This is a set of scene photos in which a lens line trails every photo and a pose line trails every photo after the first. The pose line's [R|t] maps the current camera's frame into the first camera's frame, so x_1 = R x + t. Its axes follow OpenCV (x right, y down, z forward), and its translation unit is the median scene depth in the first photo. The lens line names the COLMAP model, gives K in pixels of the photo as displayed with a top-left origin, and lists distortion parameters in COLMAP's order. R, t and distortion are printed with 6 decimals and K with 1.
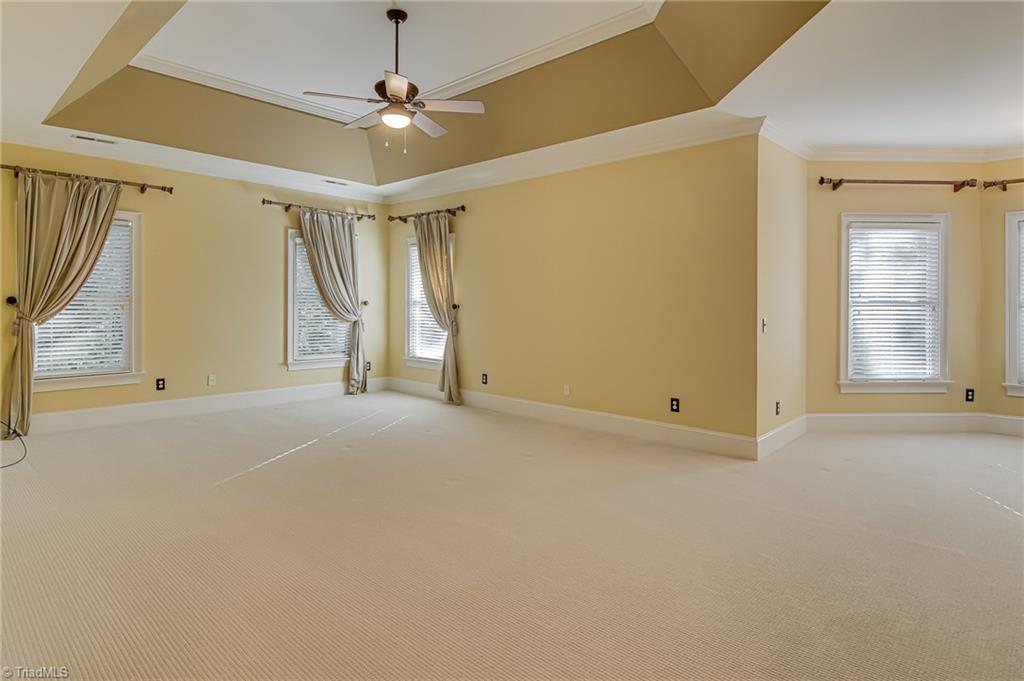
lens RADIAL K [[547.6, 0, 528.5], [0, 547.6, 313.0], [0, 0, 1]] dist [0.003202, -0.001057]
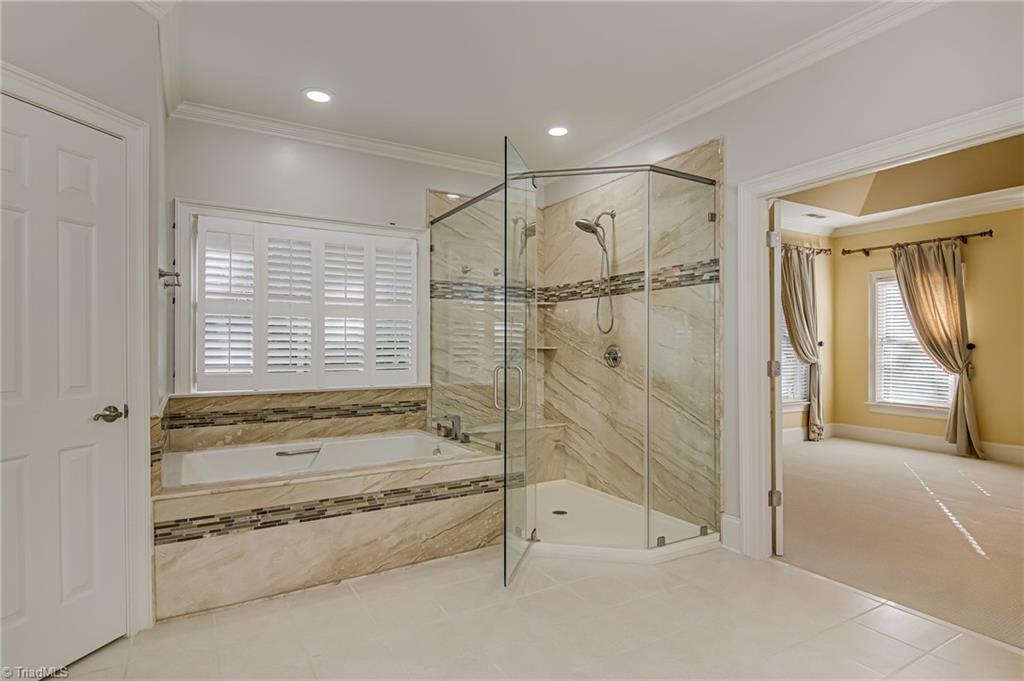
lens RADIAL K [[547.6, 0, 516.9], [0, 547.6, 342.4], [0, 0, 1]] dist [0.003202, -0.001057]
pose [[0.955058, -0.010413, -0.296235, -0.549012], [0.004219, 0.999759, -0.021542, -0.002075], [0.296387, 0.019324, 0.954872, -0.050576]]
